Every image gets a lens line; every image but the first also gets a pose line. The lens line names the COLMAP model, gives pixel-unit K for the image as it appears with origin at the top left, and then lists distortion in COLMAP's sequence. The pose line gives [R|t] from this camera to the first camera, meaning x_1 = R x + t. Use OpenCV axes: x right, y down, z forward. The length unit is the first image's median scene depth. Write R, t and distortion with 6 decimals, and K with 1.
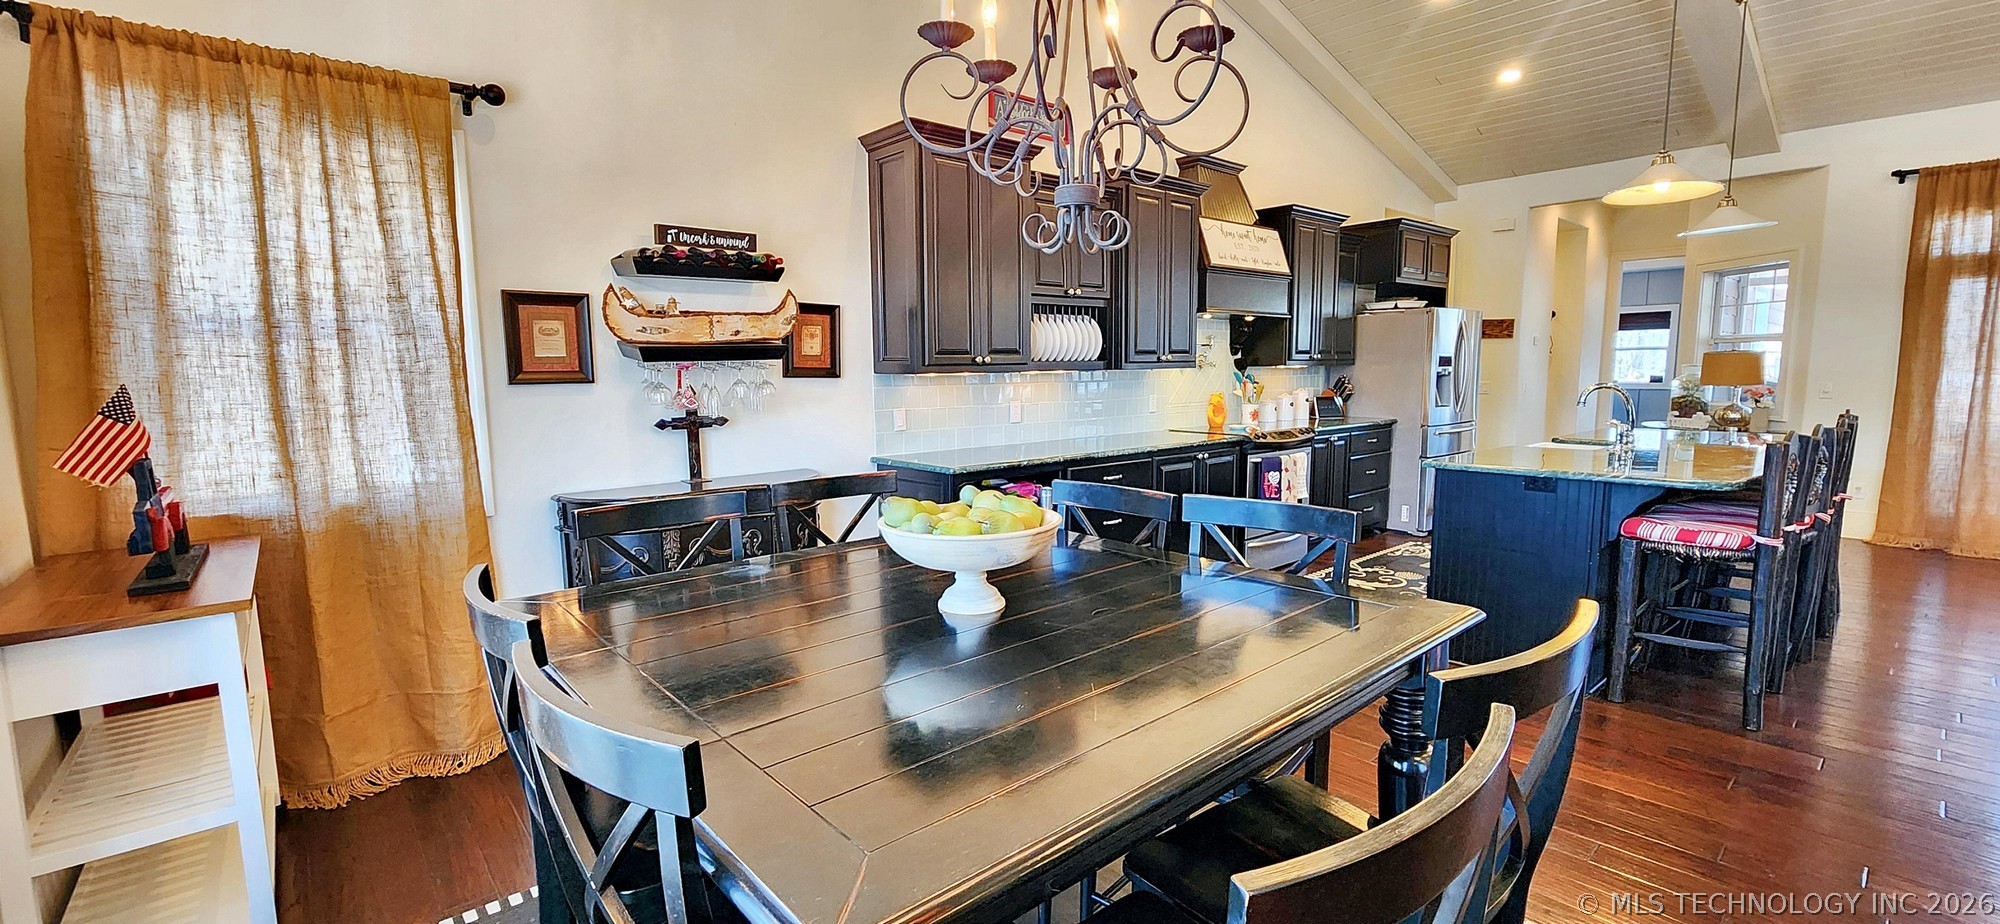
lens RADIAL K [[821.3, 0, 995.2], [0, 821.3, 466.8], [0, 0, 1]] dist [0.000256, -0.002610]
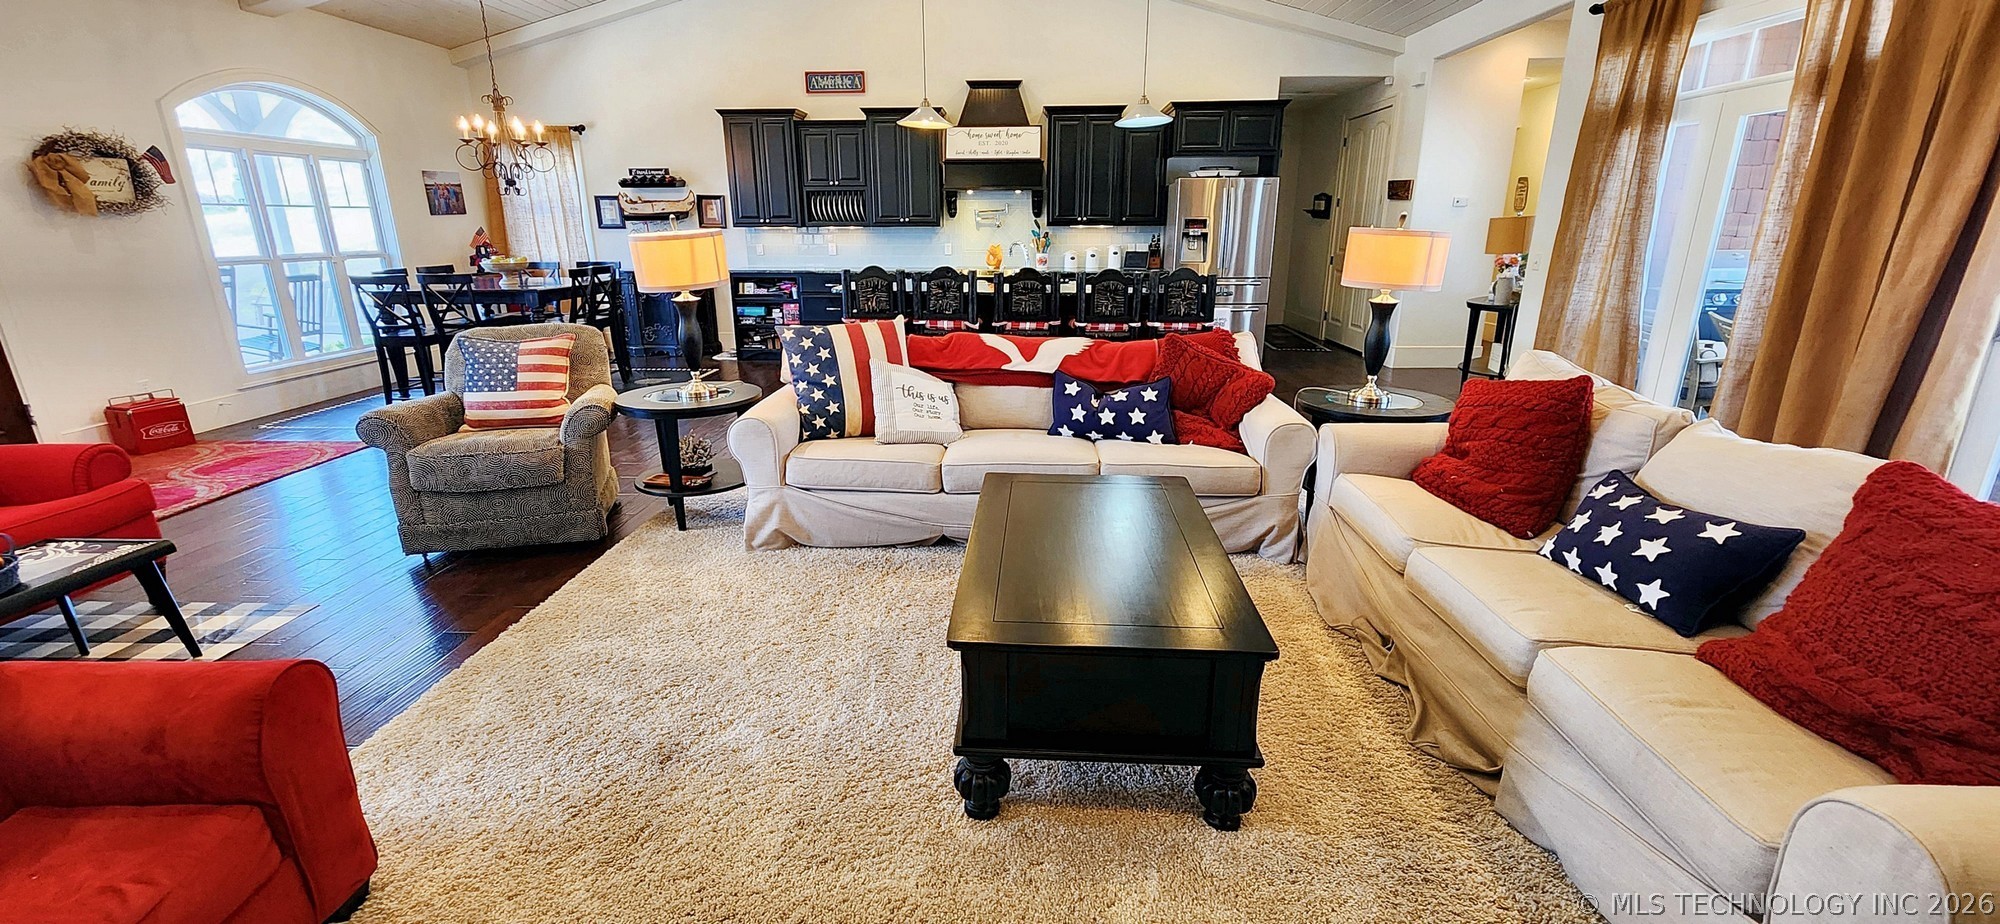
lens RADIAL K [[821.3, 0, 995.2], [0, 821.3, 466.8], [0, 0, 1]] dist [0.000256, -0.002610]
pose [[0.727782, 0.207485, -0.653669, 1.373734], [-0.090436, 0.973848, 0.208426, -0.006161], [0.679819, -0.092573, 0.727513, -0.135278]]
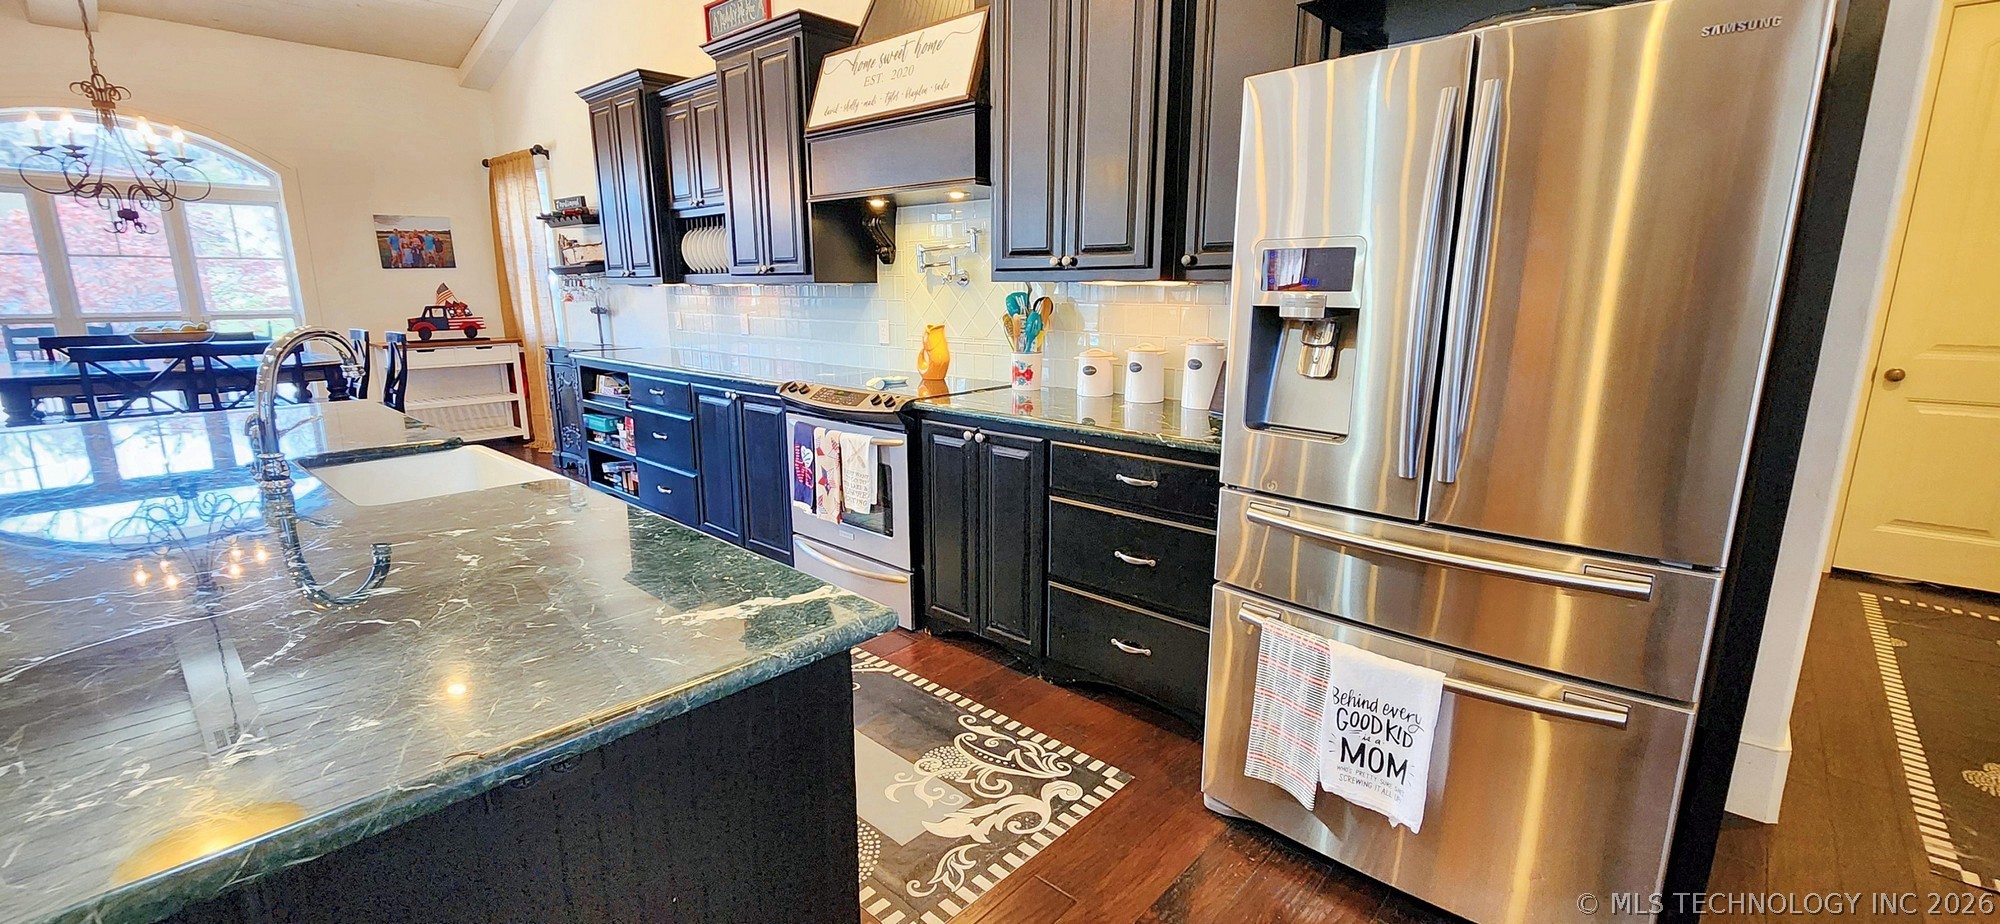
lens RADIAL K [[828.6, 0, 998.6], [0, 828.6, 468.4], [0, 0, 1]] dist [-0.001792, -0.000148]
pose [[0.125843, 0.225968, -0.965972, 0.932283], [-0.121839, 0.969862, 0.211005, -0.125841], [0.984540, 0.091140, 0.149582, 0.990568]]
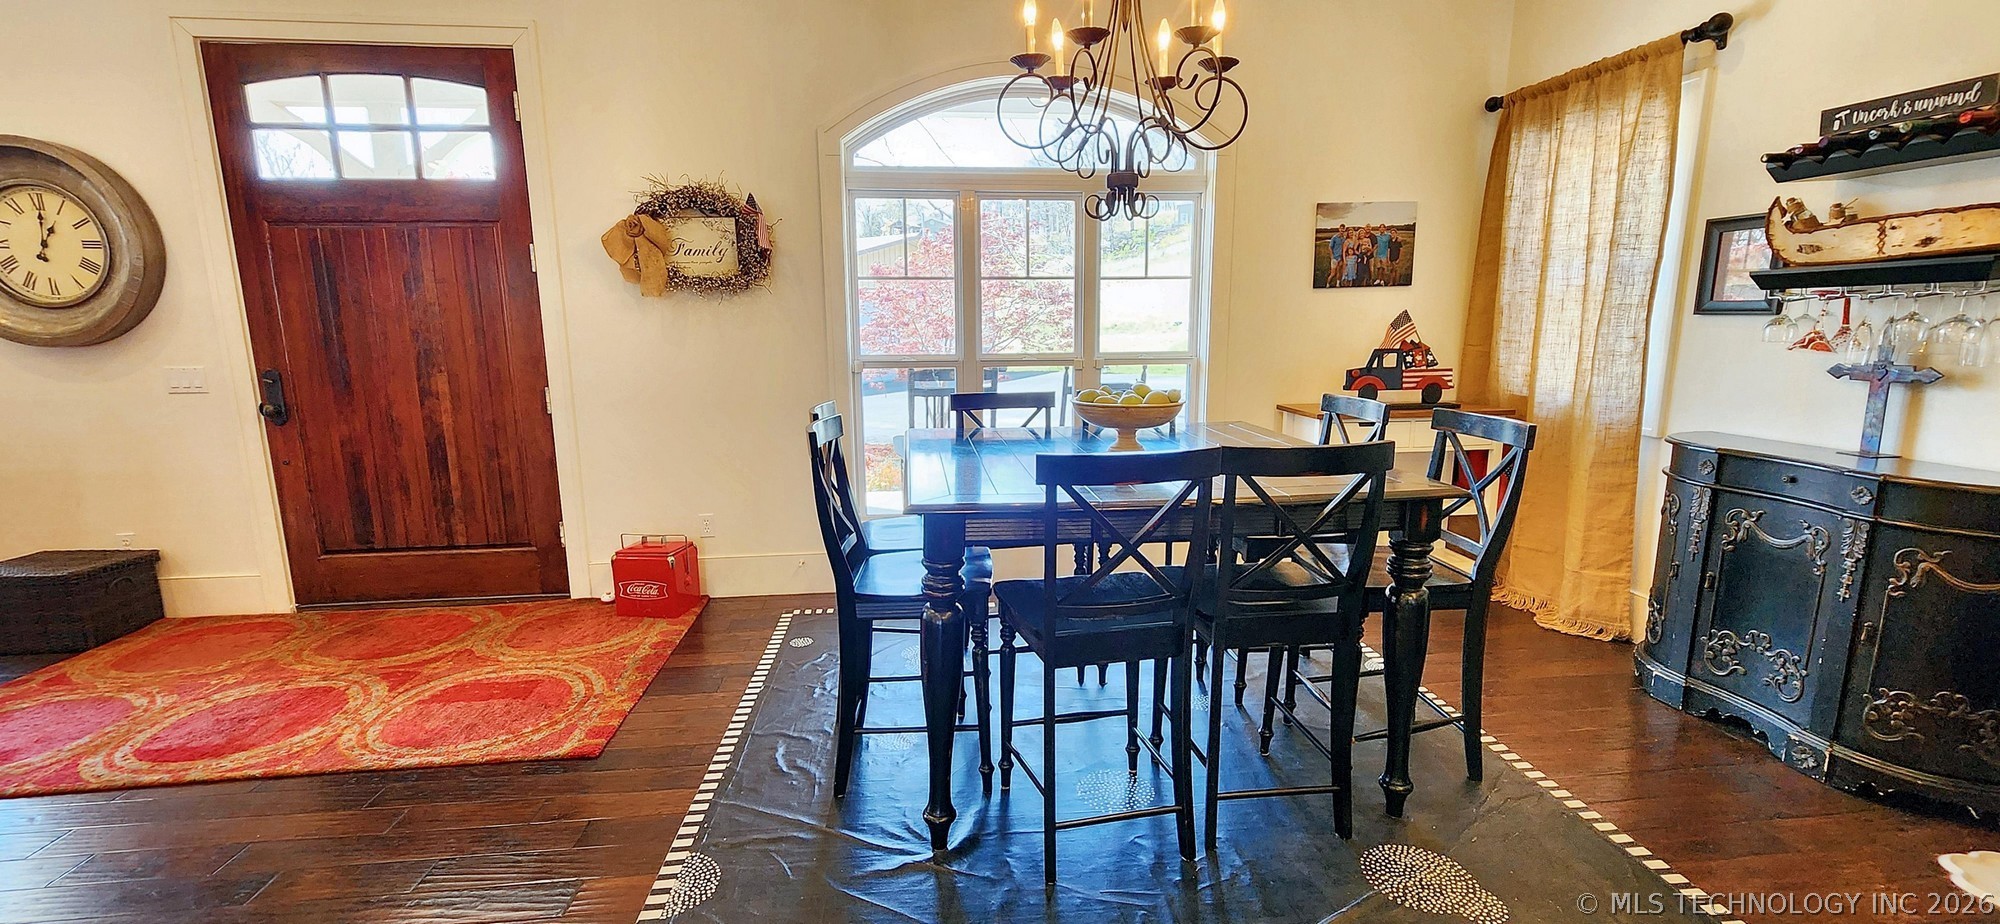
lens RADIAL K [[818.7, 0, 993.4], [0, 818.7, 465.4], [0, 0, 1]] dist [0.004543, -0.005234]
pose [[-0.573678, 0.163076, -0.802683, 0.406675], [-0.084306, 0.963019, 0.255904, -0.057676], [0.814731, 0.214477, -0.538715, 0.476147]]
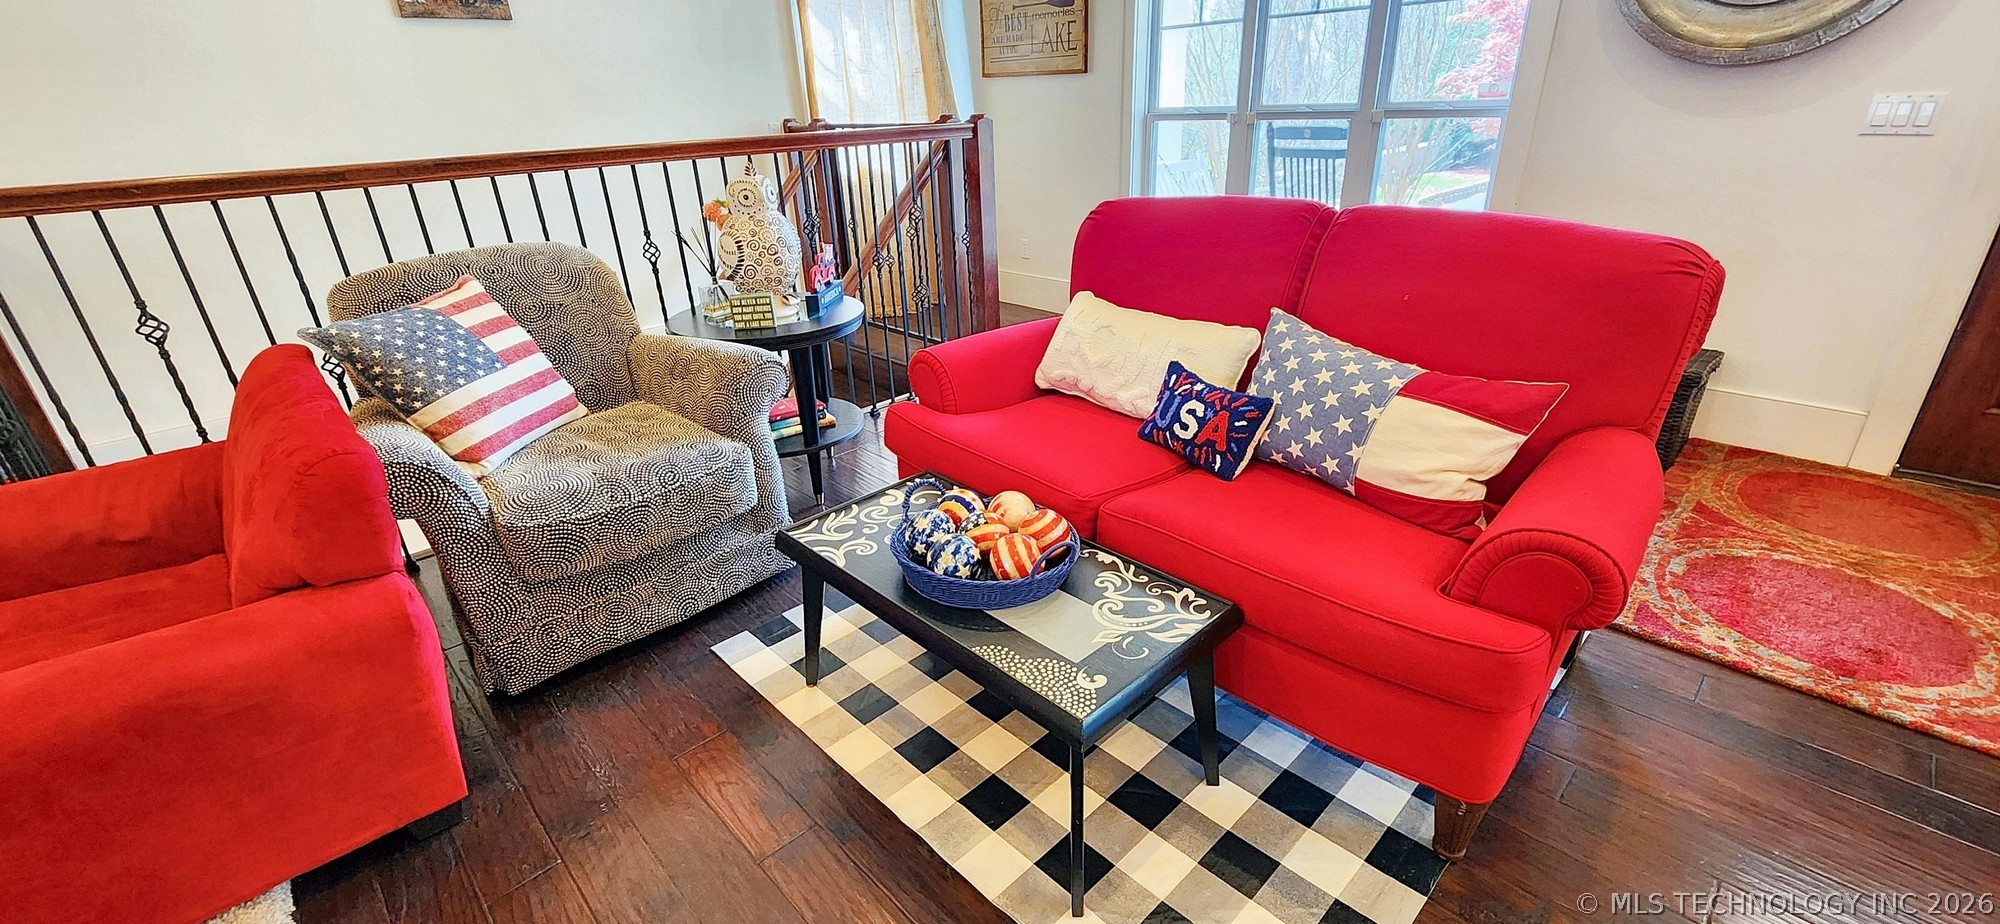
lens RADIAL K [[821.3, 0, 995.2], [0, 821.3, 466.8], [0, 0, 1]] dist [0.000256, -0.002610]
pose [[-0.996797, 0.072457, -0.033849, 0.744915], [0.044566, 0.854711, 0.517188, 0.010284], [0.066405, 0.514023, -0.855202, 0.031665]]
